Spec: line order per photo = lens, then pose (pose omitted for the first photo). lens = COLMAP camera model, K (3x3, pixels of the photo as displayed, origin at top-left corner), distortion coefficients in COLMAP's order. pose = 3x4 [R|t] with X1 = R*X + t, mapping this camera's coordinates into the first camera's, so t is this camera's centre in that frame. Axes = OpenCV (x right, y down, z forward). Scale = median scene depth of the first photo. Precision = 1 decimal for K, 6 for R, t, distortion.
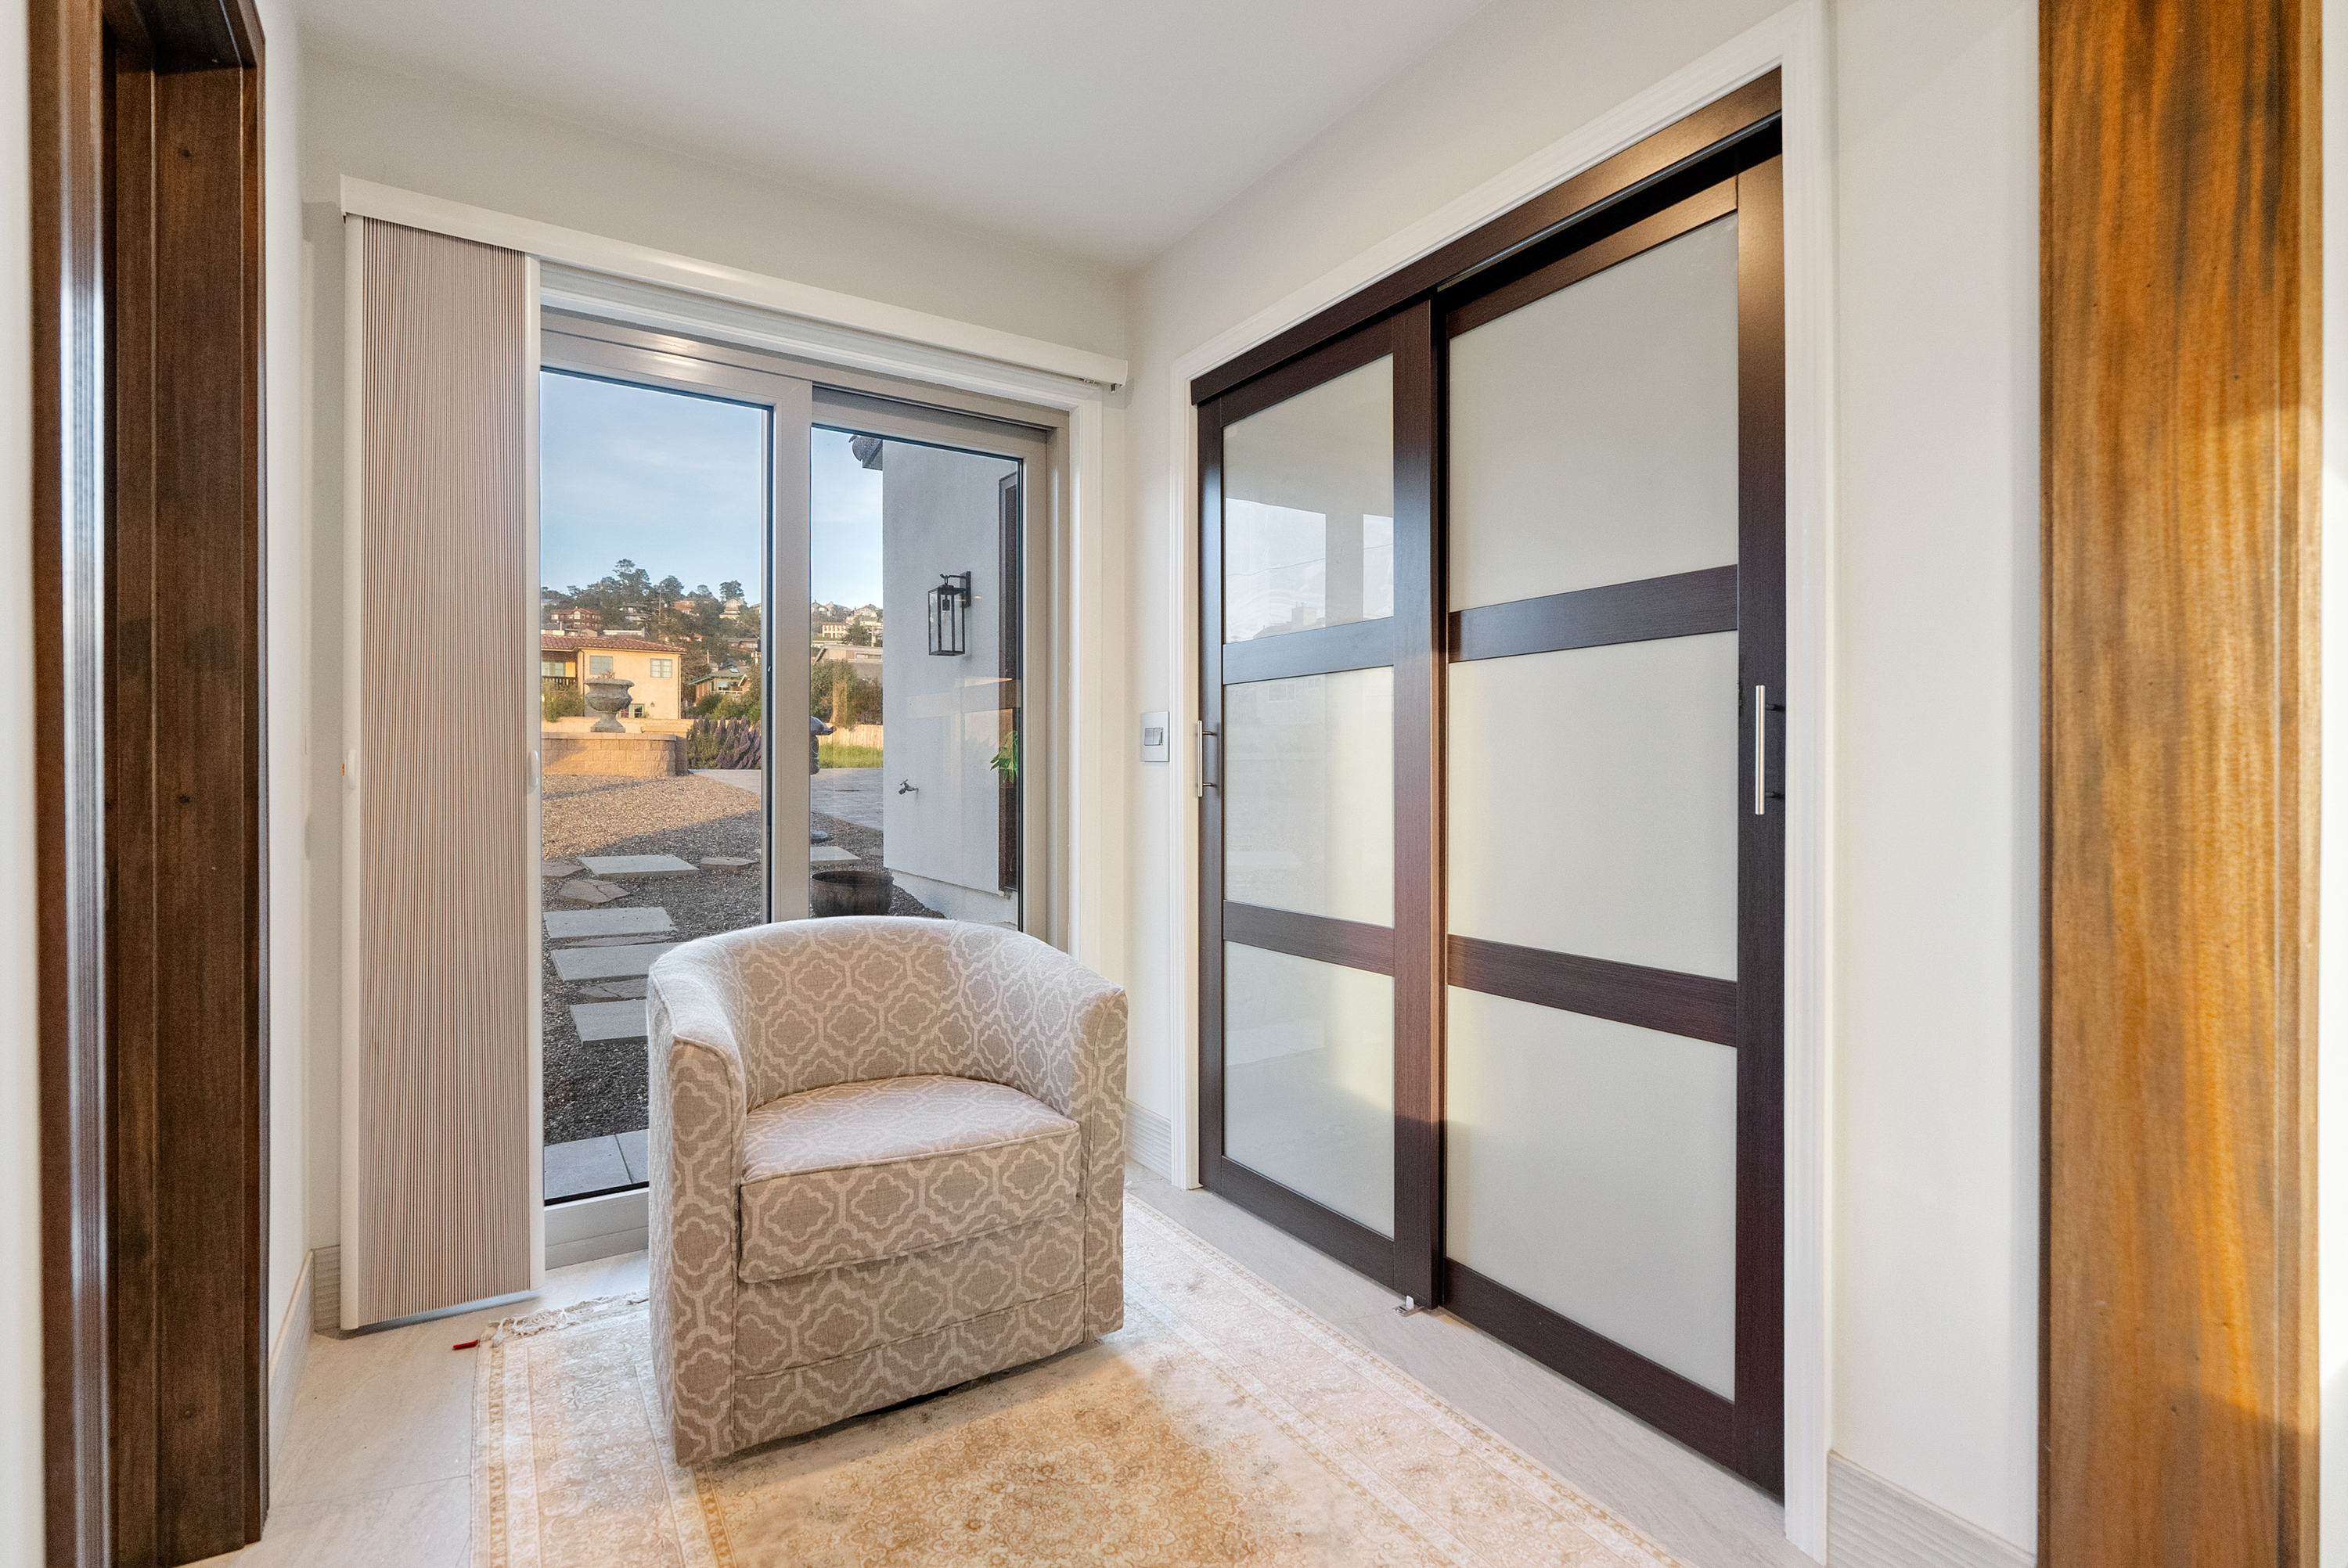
lens RADIAL K [[1078.0, 0, 1181.1], [0, 1078.0, 764.1], [0, 0, 1]] dist [-0.009897, 0.000362]
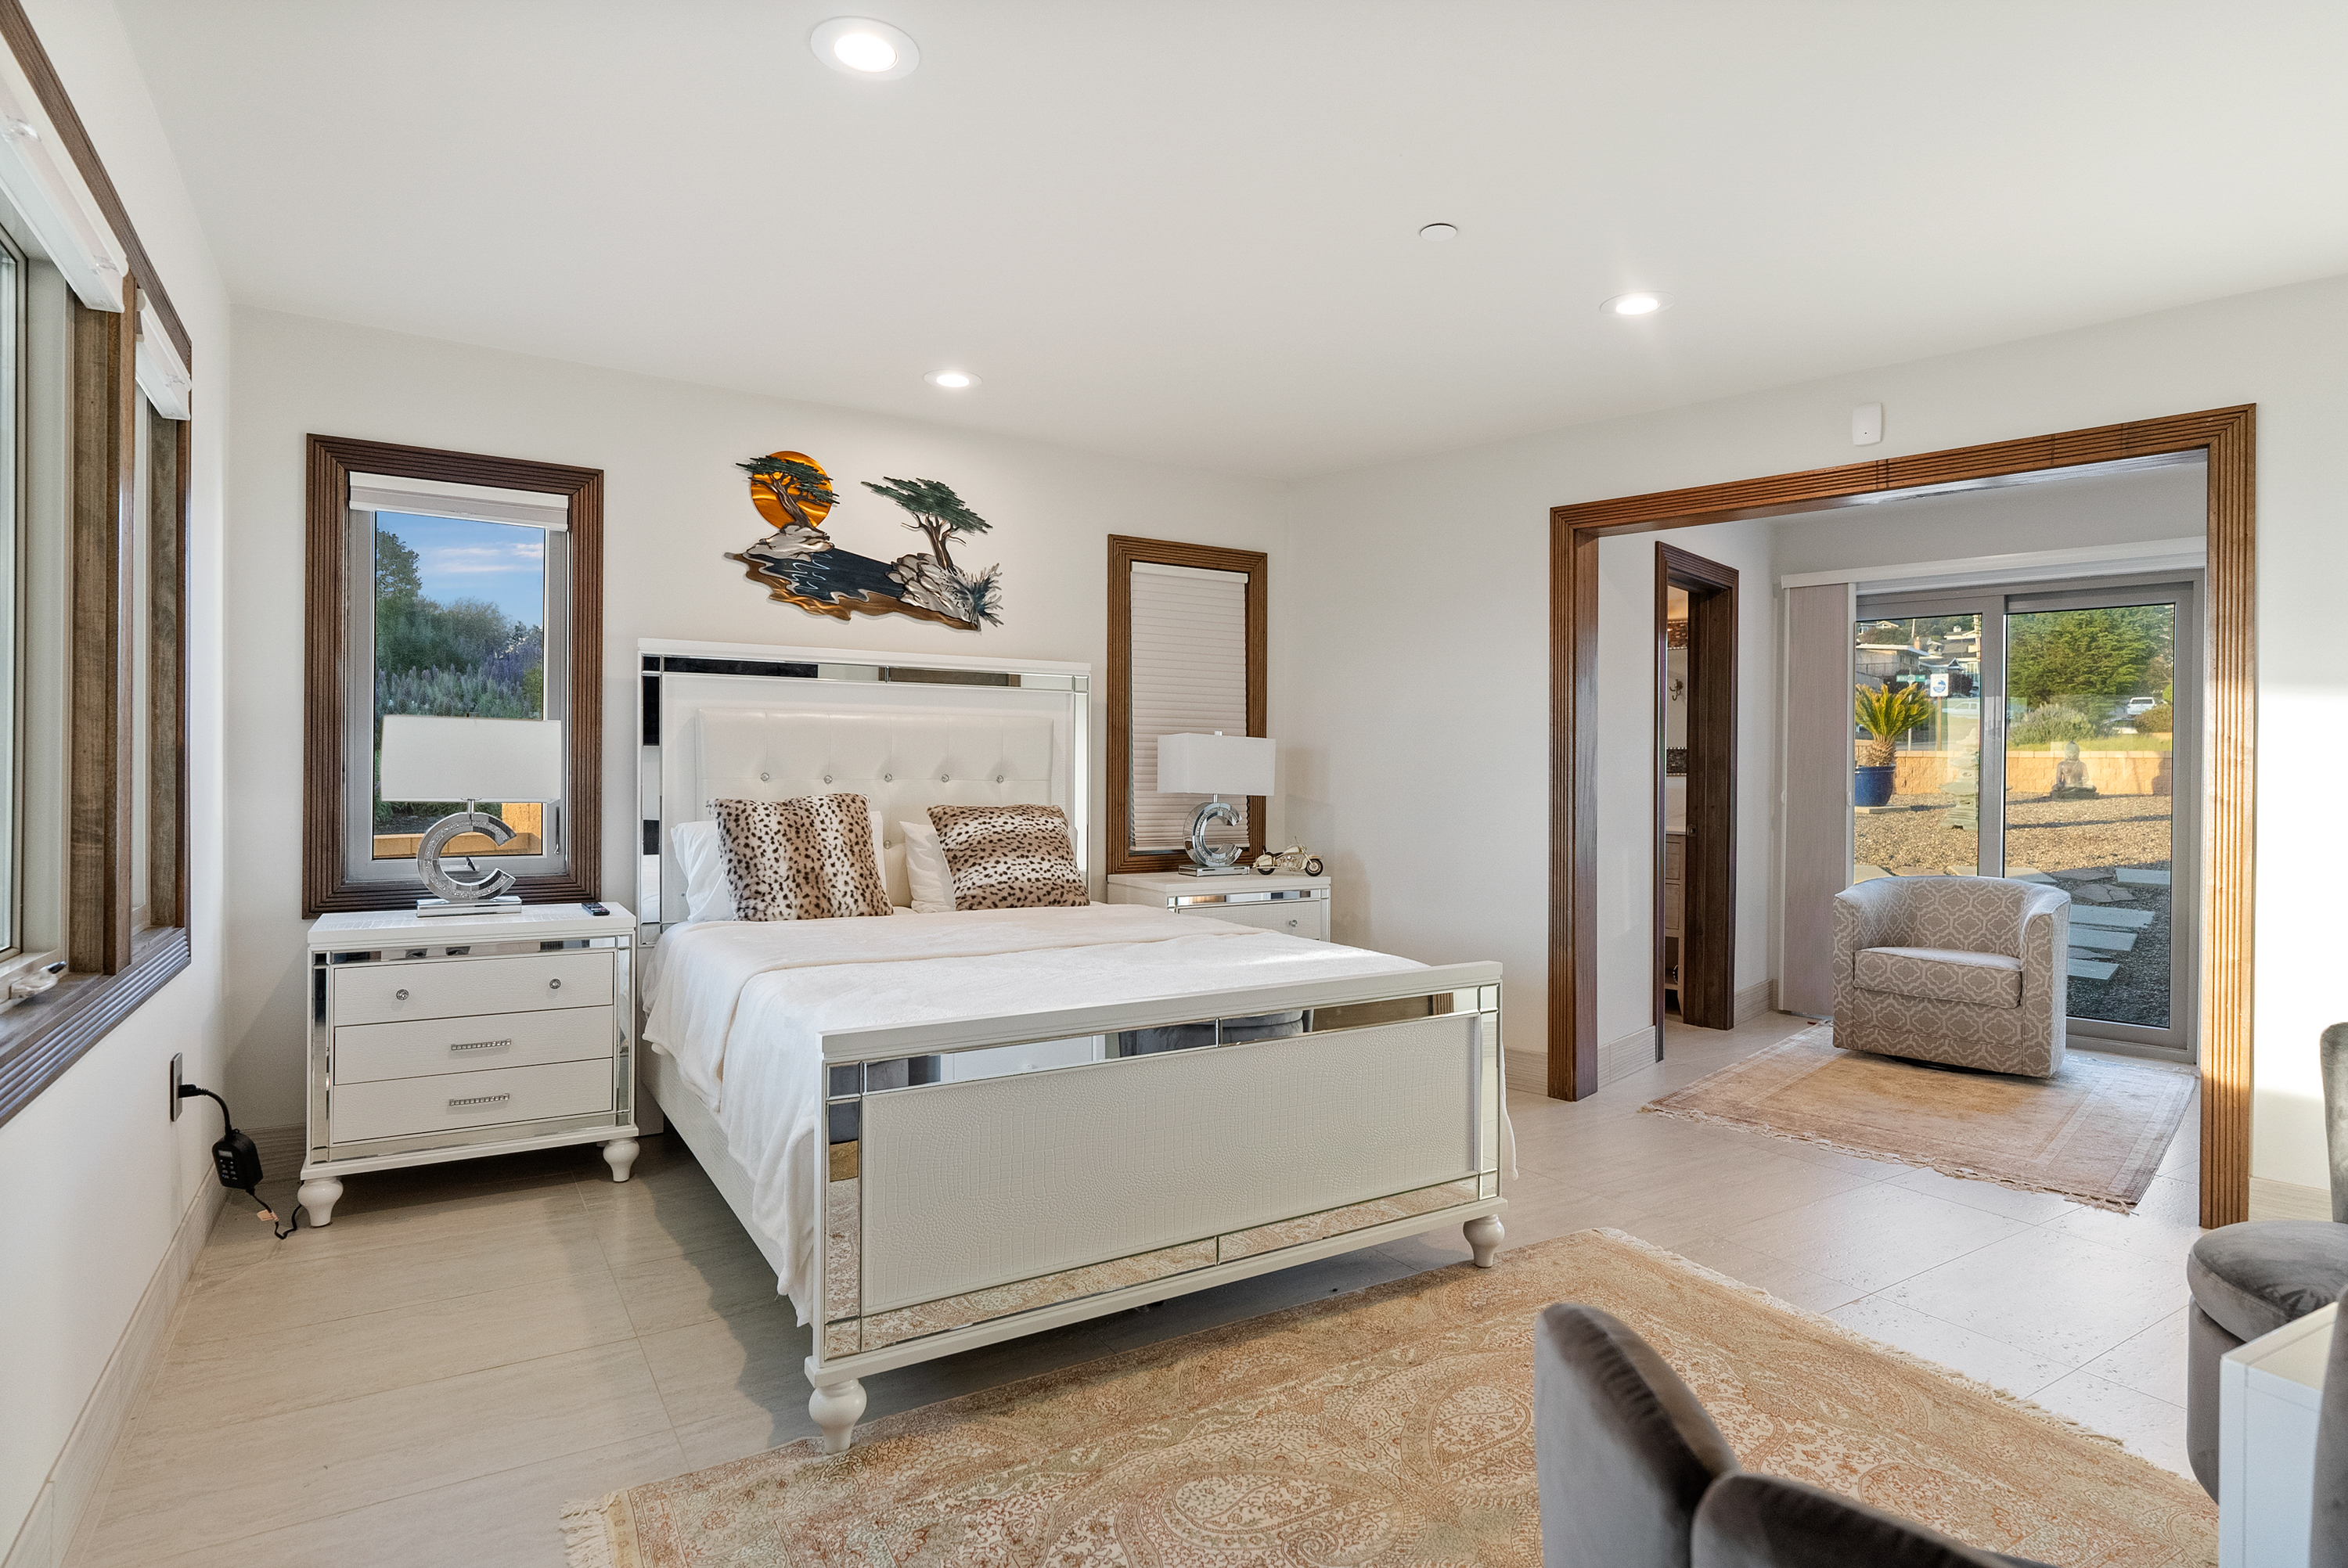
lens RADIAL K [[1198.0, 0, 1174.0], [0, 1198.0, 784.0], [0, 0, 1]] dist [-0.003373, -0.000898]
pose [[0.232504, 0.016207, -0.972460, 1.925740], [-0.007492, 0.999861, 0.014872, -0.067246], [0.972567, 0.003828, 0.232593, -1.267530]]
